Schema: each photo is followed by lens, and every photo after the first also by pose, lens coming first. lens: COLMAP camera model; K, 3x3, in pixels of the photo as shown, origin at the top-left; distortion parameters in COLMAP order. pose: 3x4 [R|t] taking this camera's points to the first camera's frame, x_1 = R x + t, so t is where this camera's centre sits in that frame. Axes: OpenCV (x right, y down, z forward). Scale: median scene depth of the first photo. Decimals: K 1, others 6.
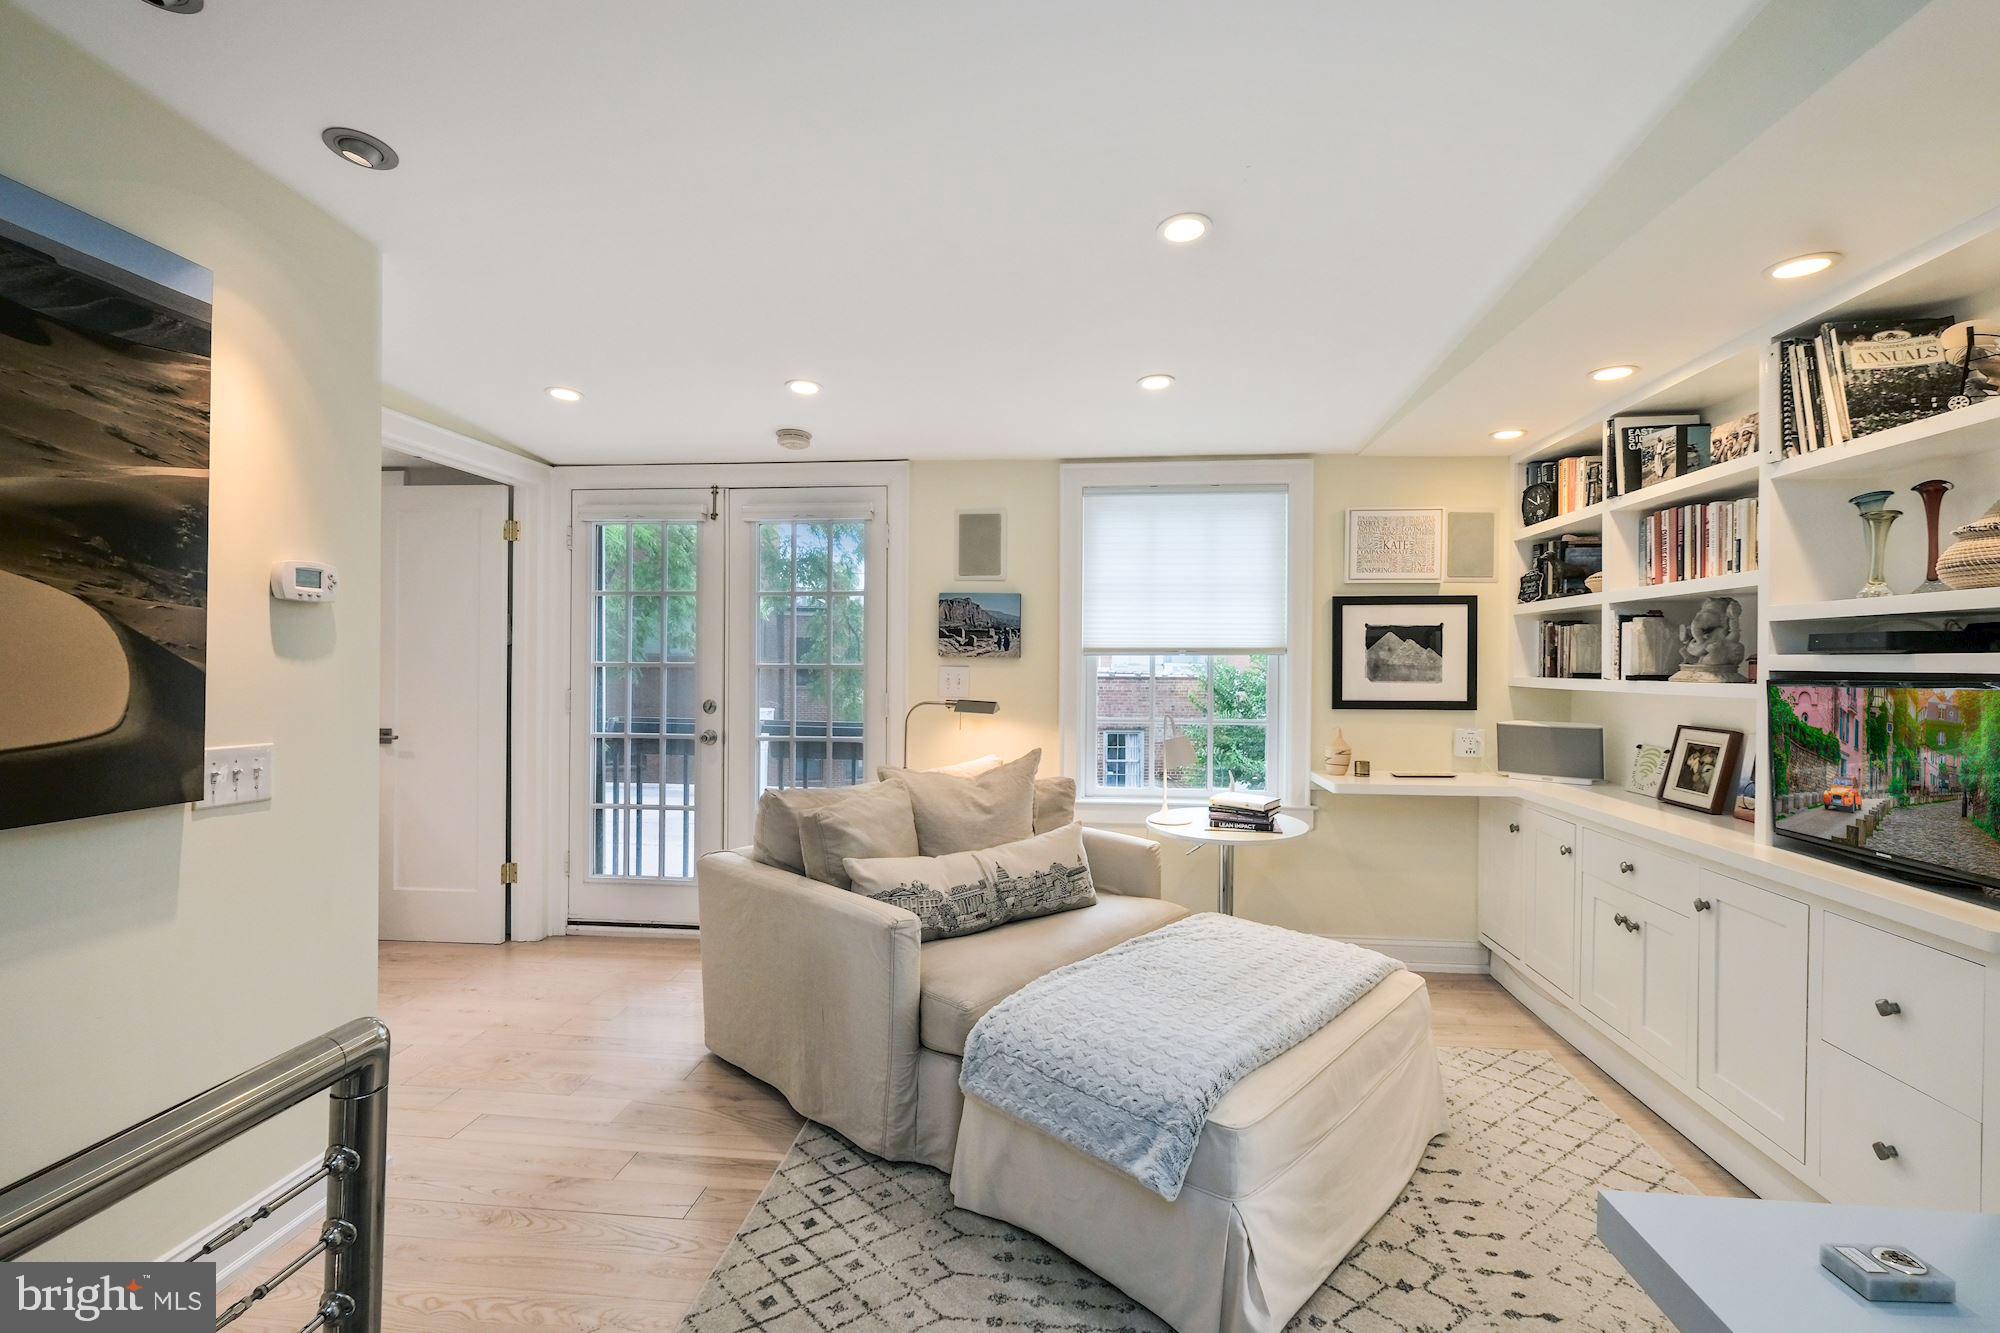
lens RADIAL K [[888.0, 0, 996.9], [0, 888.0, 655.4], [0, 0, 1]] dist [-0.007918, 0.000855]
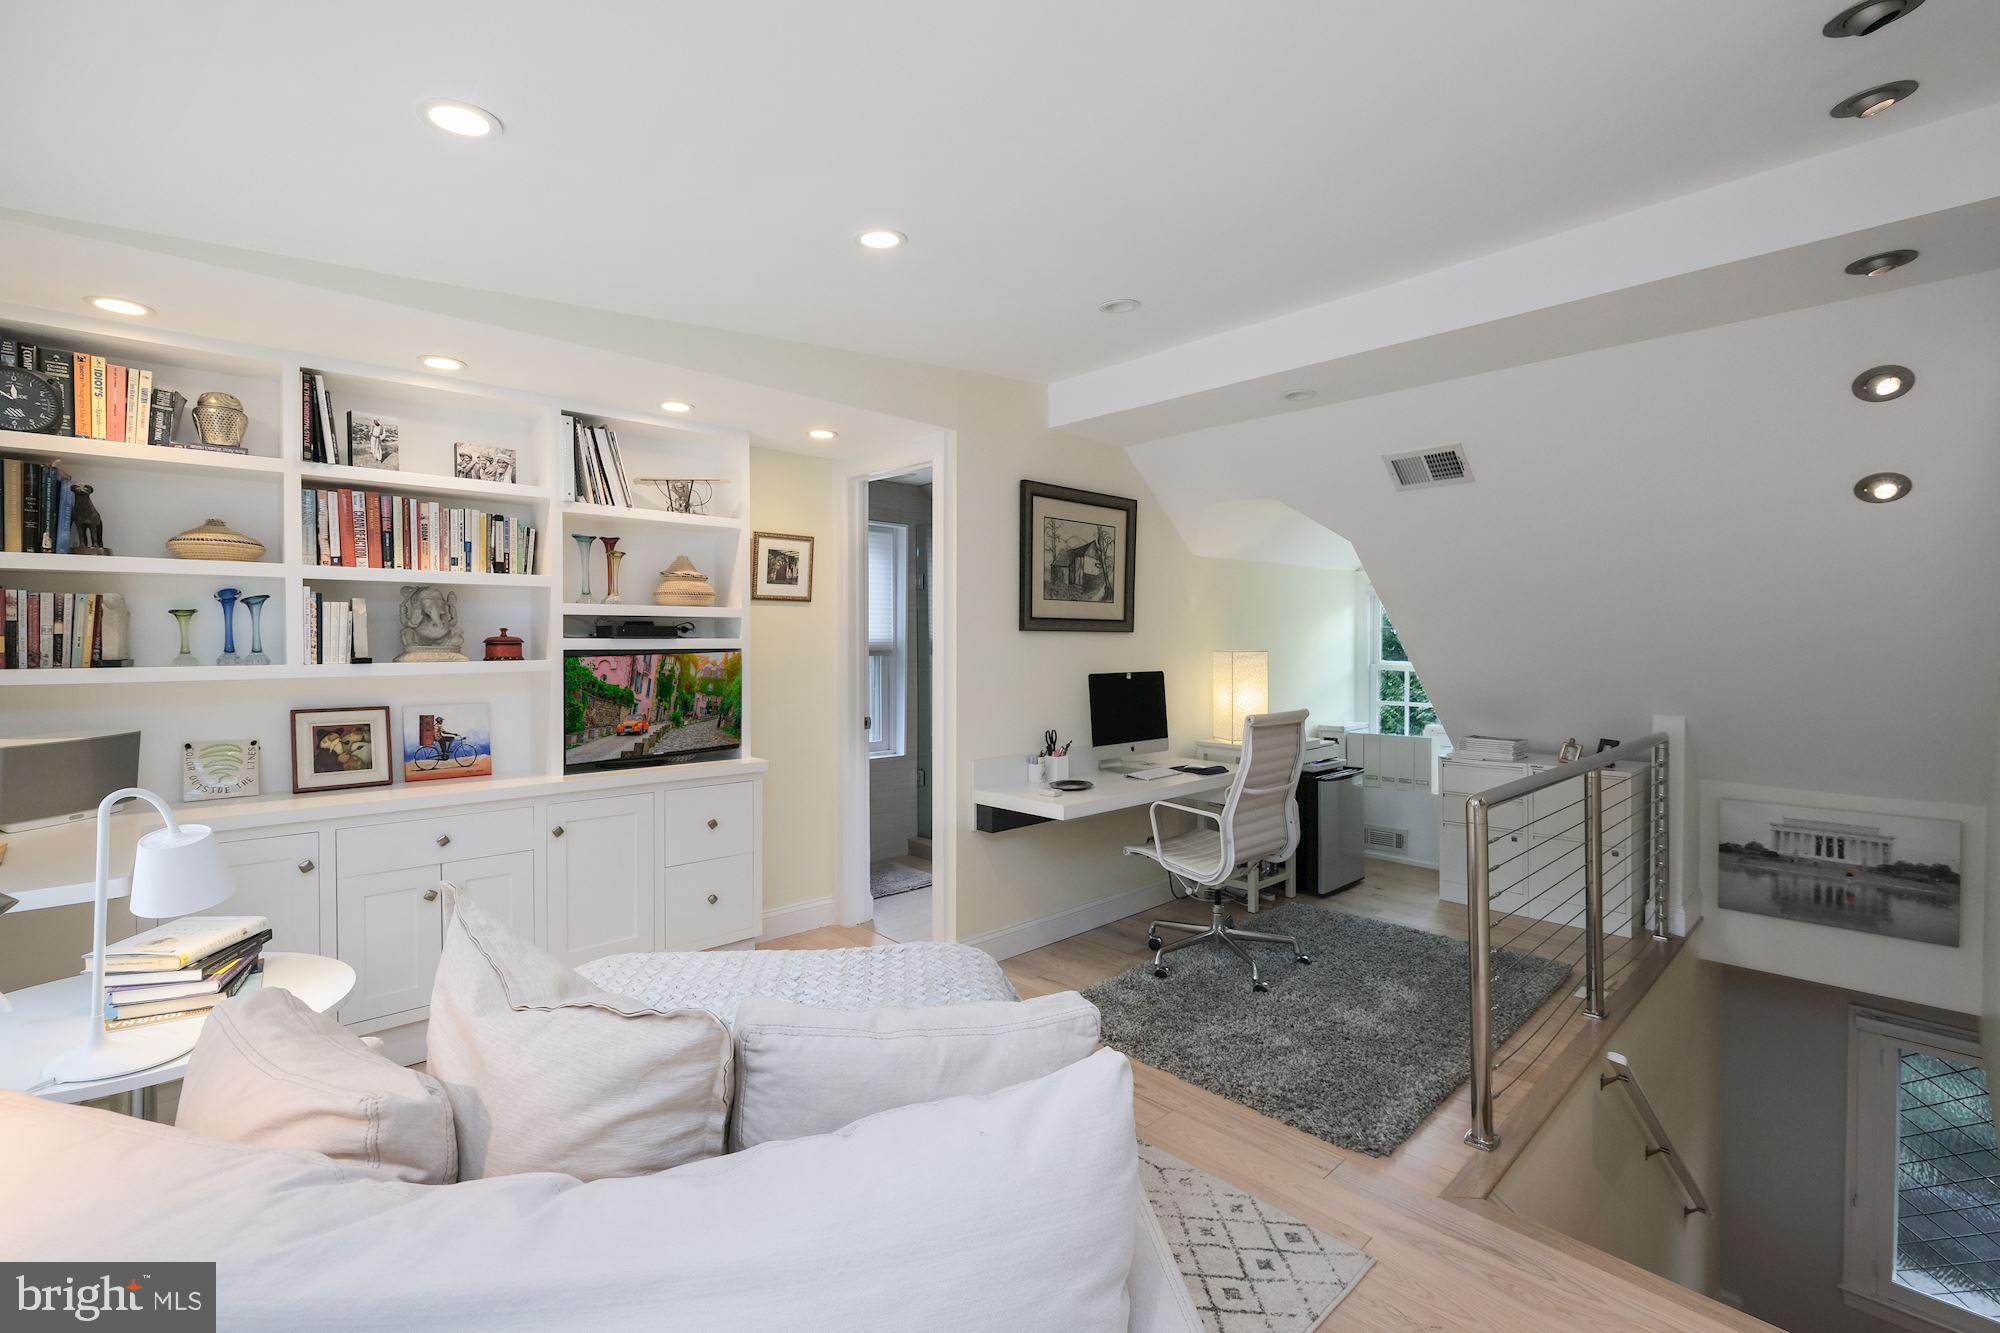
lens RADIAL K [[888.0, 0, 1010.1], [0, 888.0, 644.3], [0, 0, 1]] dist [-0.007918, 0.000855]
pose [[-0.767347, -0.013266, 0.641095, -0.518826], [-0.011738, 0.999909, 0.006642, -0.008807], [-0.641125, -0.002428, -0.767433, 1.502668]]
